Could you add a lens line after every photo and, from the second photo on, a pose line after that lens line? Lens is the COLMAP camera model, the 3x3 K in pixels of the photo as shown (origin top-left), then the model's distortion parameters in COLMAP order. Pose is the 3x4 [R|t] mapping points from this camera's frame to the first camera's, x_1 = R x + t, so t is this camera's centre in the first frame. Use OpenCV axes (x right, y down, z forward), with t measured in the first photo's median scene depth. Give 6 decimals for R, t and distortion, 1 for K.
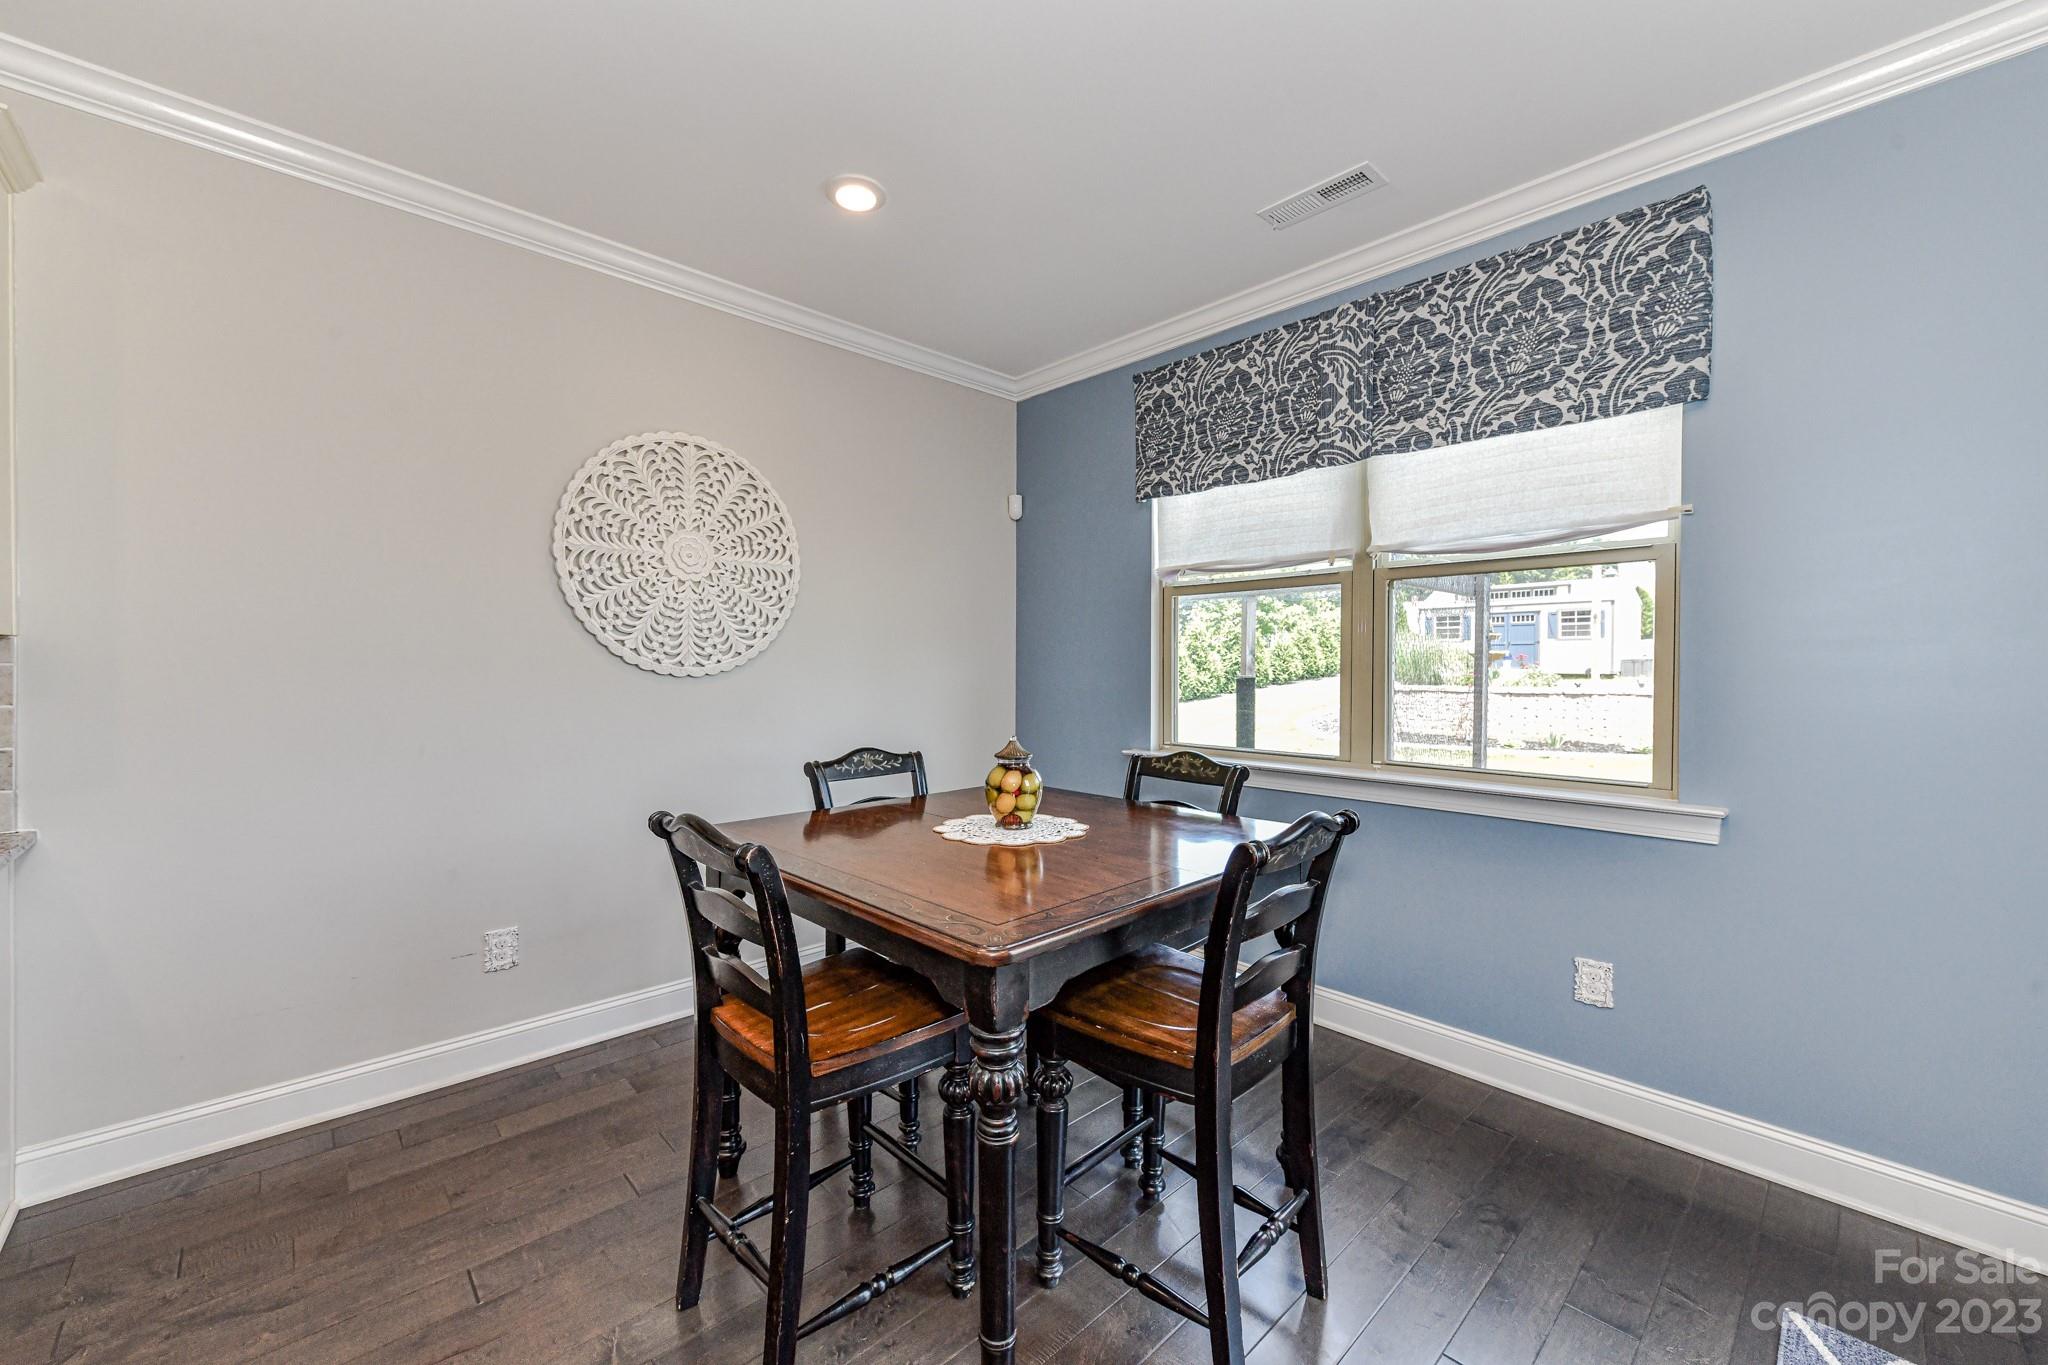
lens RADIAL K [[801.5, 0, 1013.9], [0, 801.5, 673.2], [0, 0, 1]] dist [0.008012, -0.003413]
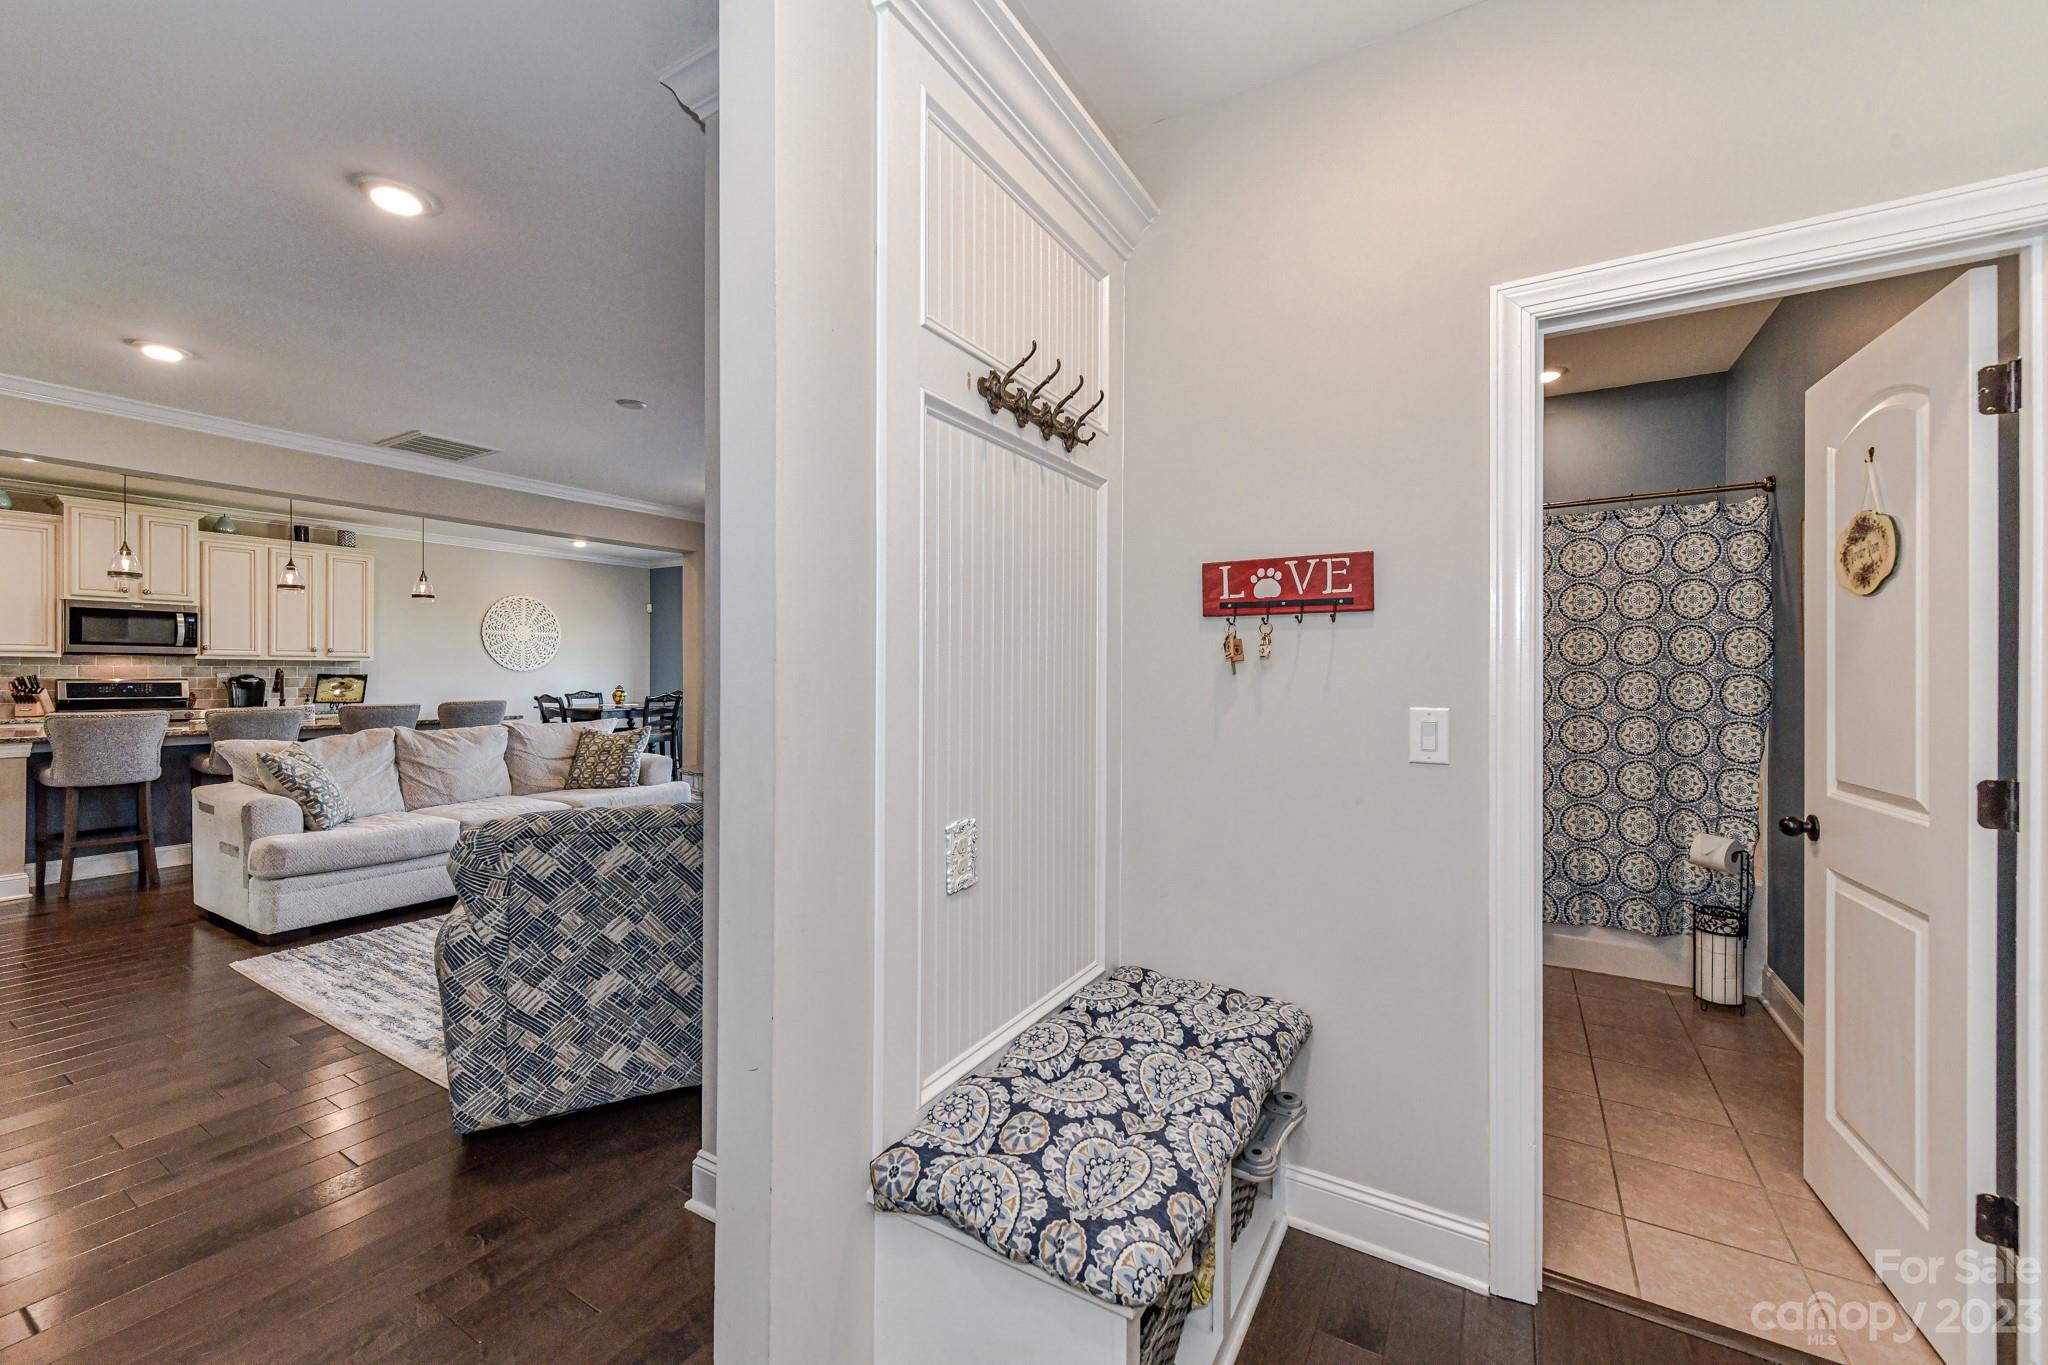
lens RADIAL K [[806.8, 0, 1023.9], [0, 806.8, 673.4], [0, 0, 1]] dist [-0.001396, 0.000059]
pose [[0.960223, -0.001984, 0.279226, 0.670654], [0.002152, 0.999998, -0.000293, 0.020824], [-0.279225, 0.000882, 0.960225, -2.884368]]
